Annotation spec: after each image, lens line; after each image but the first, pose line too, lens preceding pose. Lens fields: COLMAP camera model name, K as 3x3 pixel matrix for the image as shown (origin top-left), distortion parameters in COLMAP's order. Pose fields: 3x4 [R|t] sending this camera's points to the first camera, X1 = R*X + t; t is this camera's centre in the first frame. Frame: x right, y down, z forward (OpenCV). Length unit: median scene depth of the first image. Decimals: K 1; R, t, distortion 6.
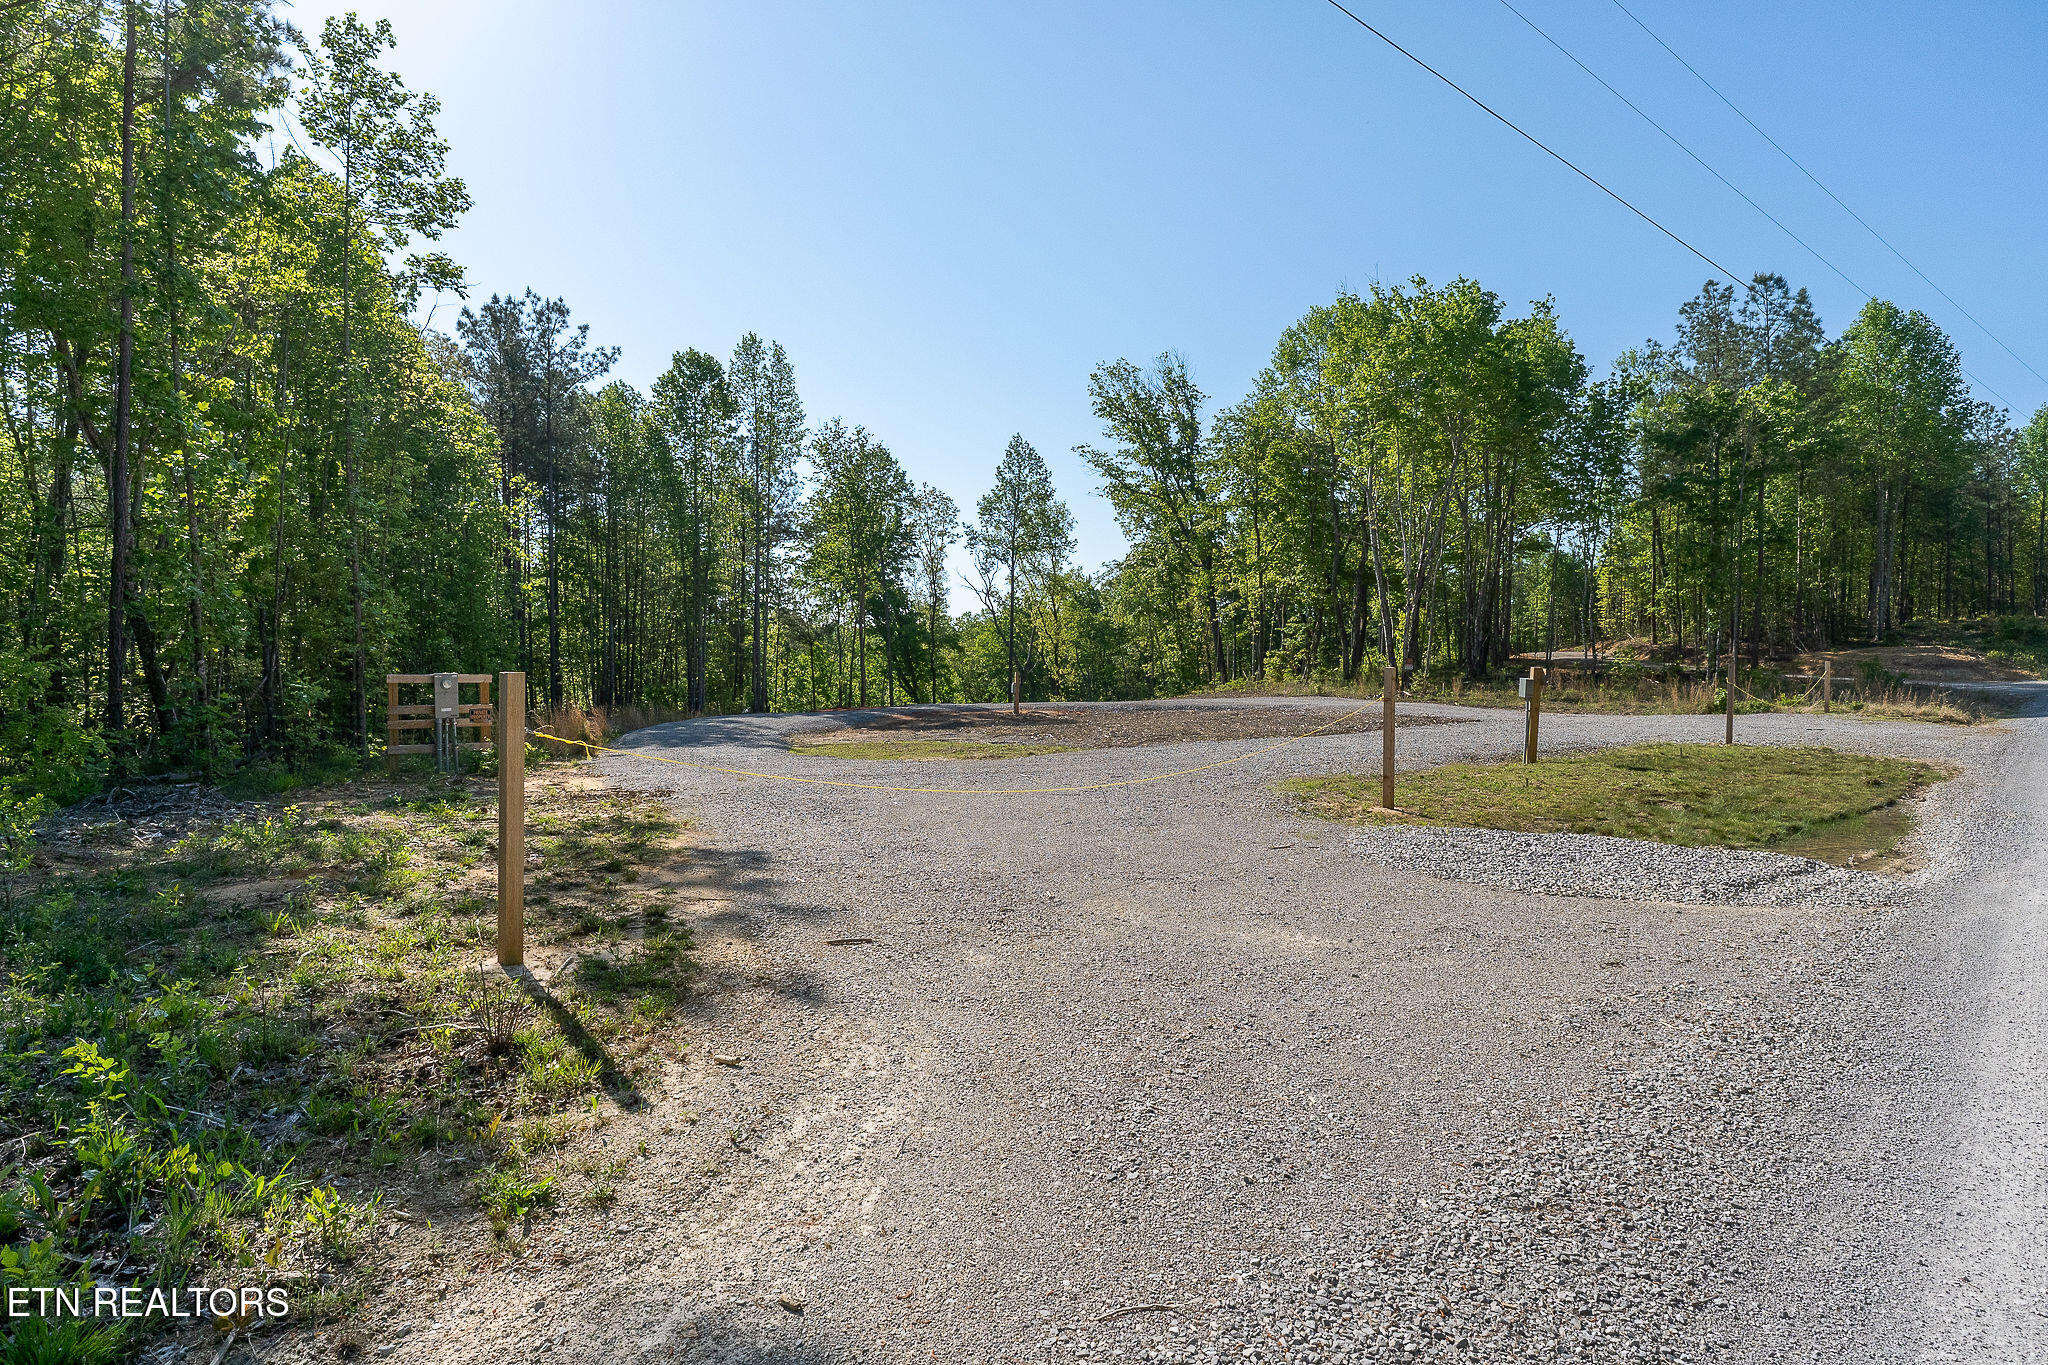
lens RADIAL K [[1116.4, 0, 1024.0], [0, 1116.4, 682.5], [0, 0, 1]] dist [-0.001581, -0.000019]
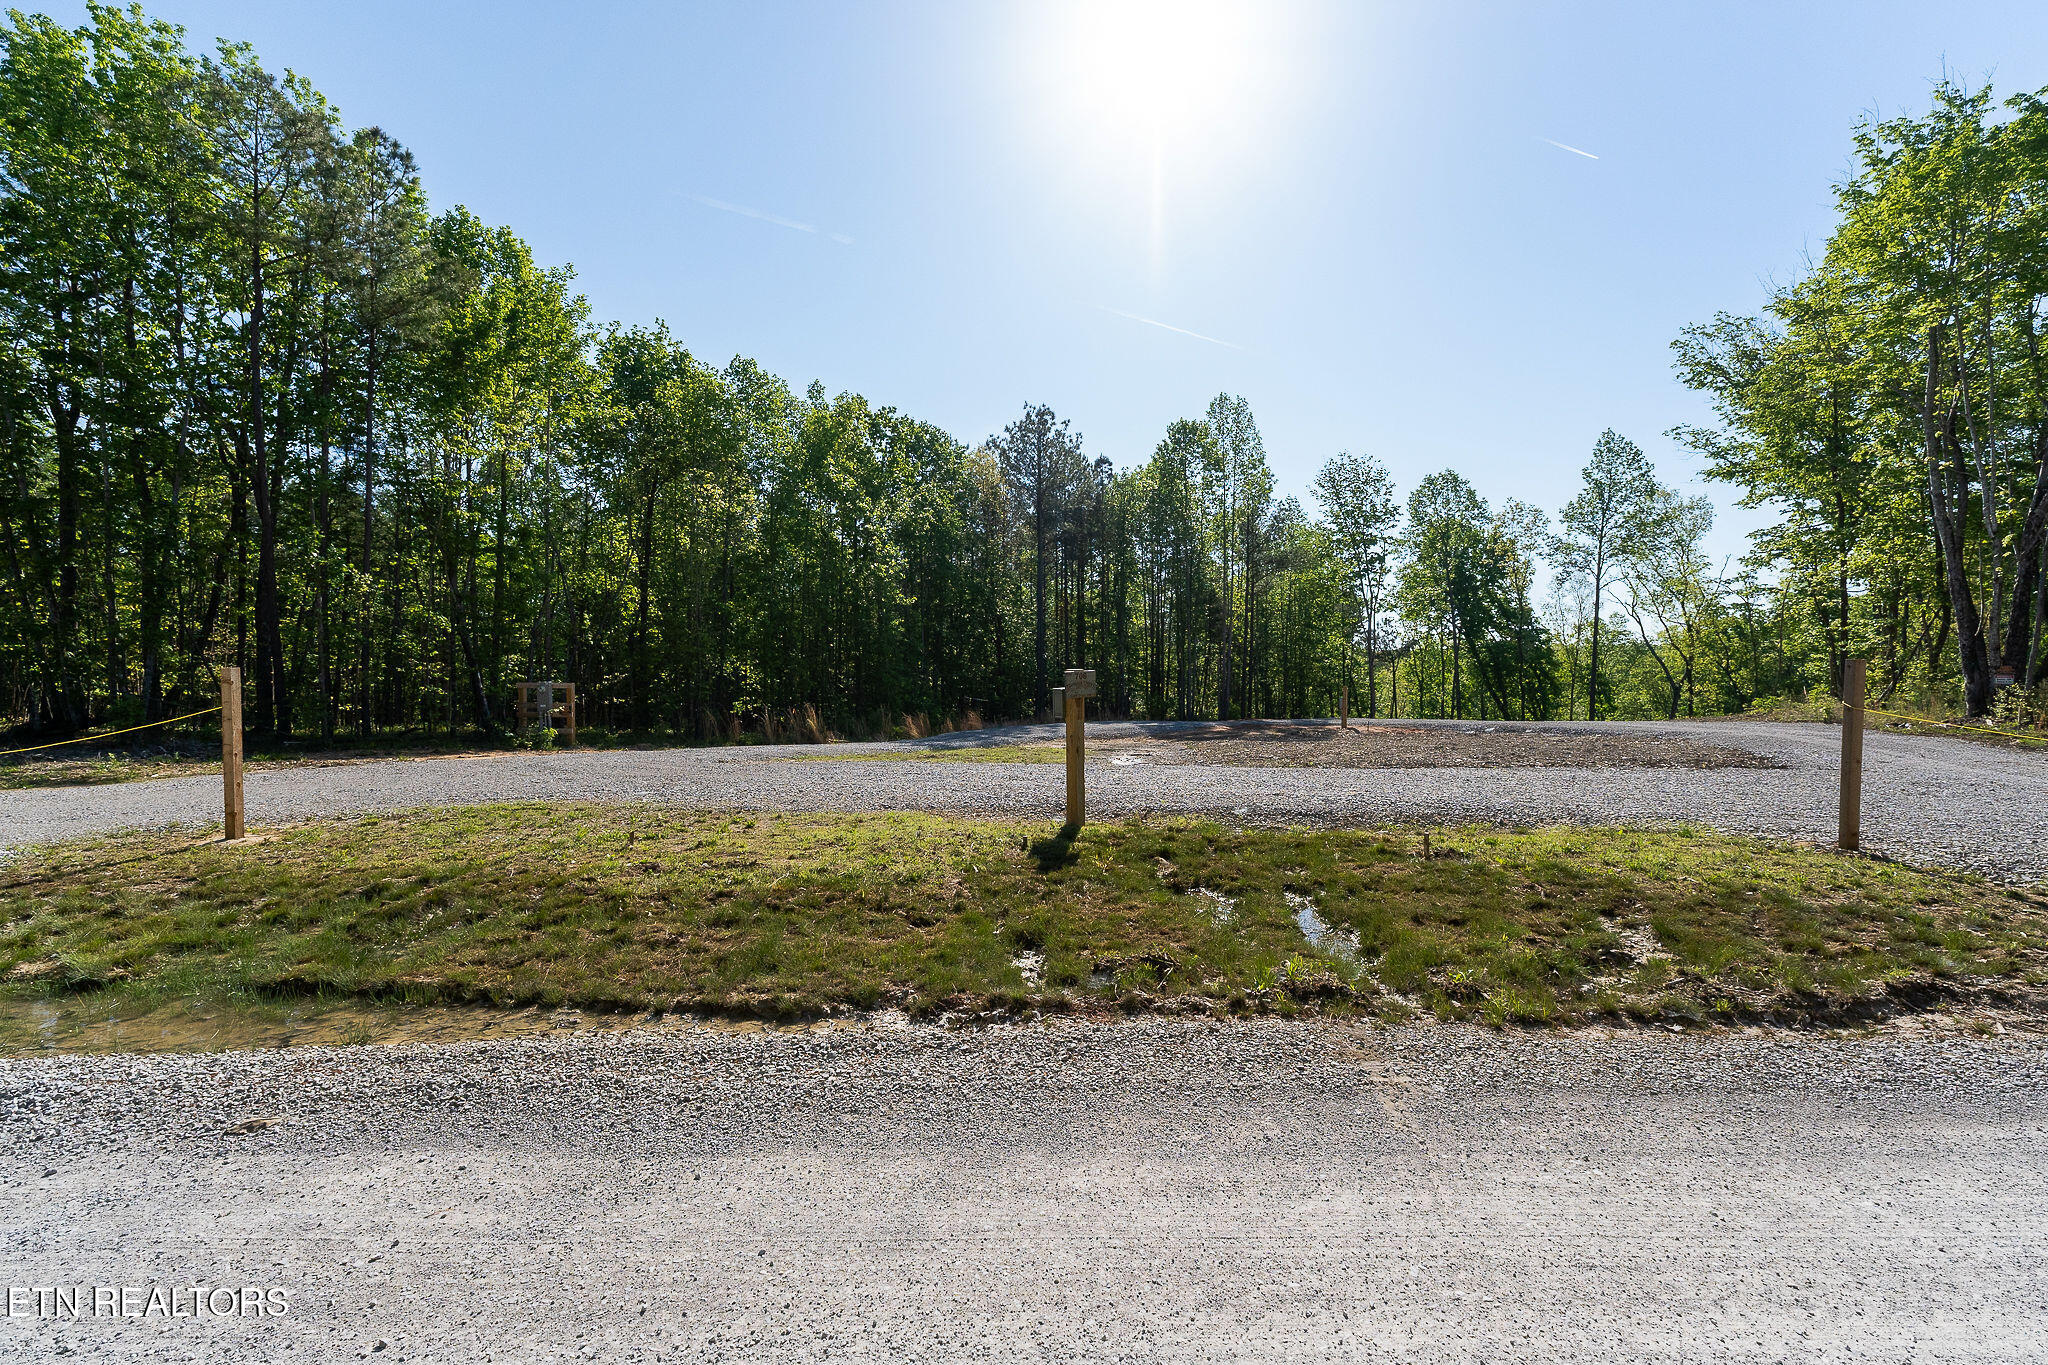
lens RADIAL K [[853.5, 0, 1024.0], [0, 853.5, 682.5], [0, 0, 1]] dist [-0.000444, 0.000163]
pose [[0.671960, 0.000451, -0.740588, 0.187719], [-0.014908, 0.999805, -0.012918, 0.001876], [0.740438, 0.019722, 0.671836, 0.173190]]
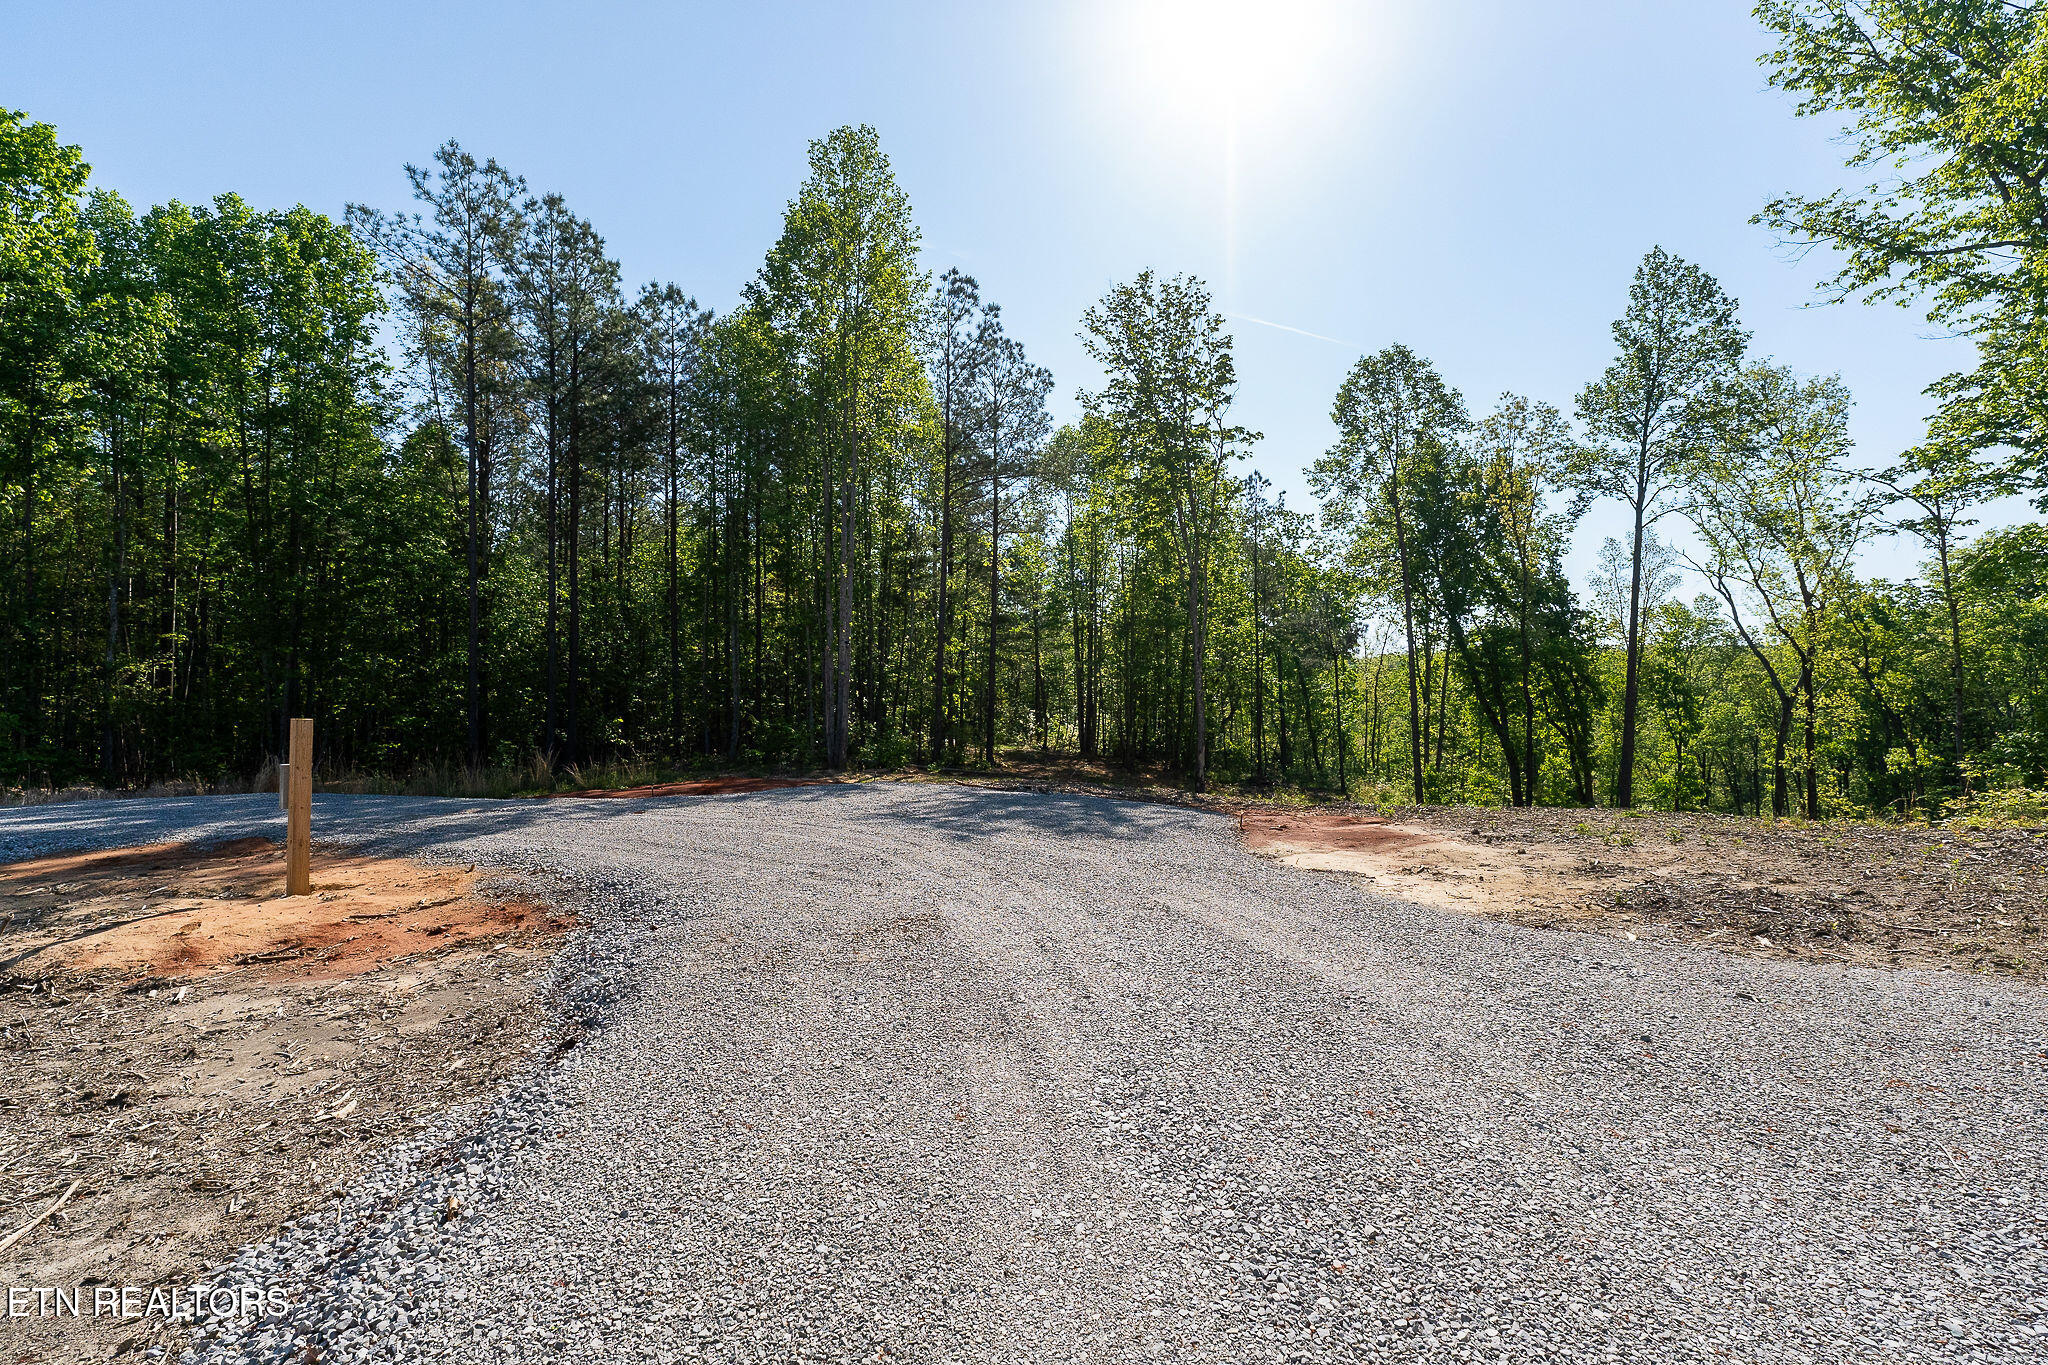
lens RADIAL K [[894.8, 0, 1024.0], [0, 894.8, 682.5], [0, 0, 1]] dist [-0.016061, -0.000405]
pose [[0.623635, -0.005449, -0.781696, 0.129799], [-0.014997, 0.999708, -0.018933, -0.006823], [0.781572, 0.023530, 0.623372, 0.506427]]
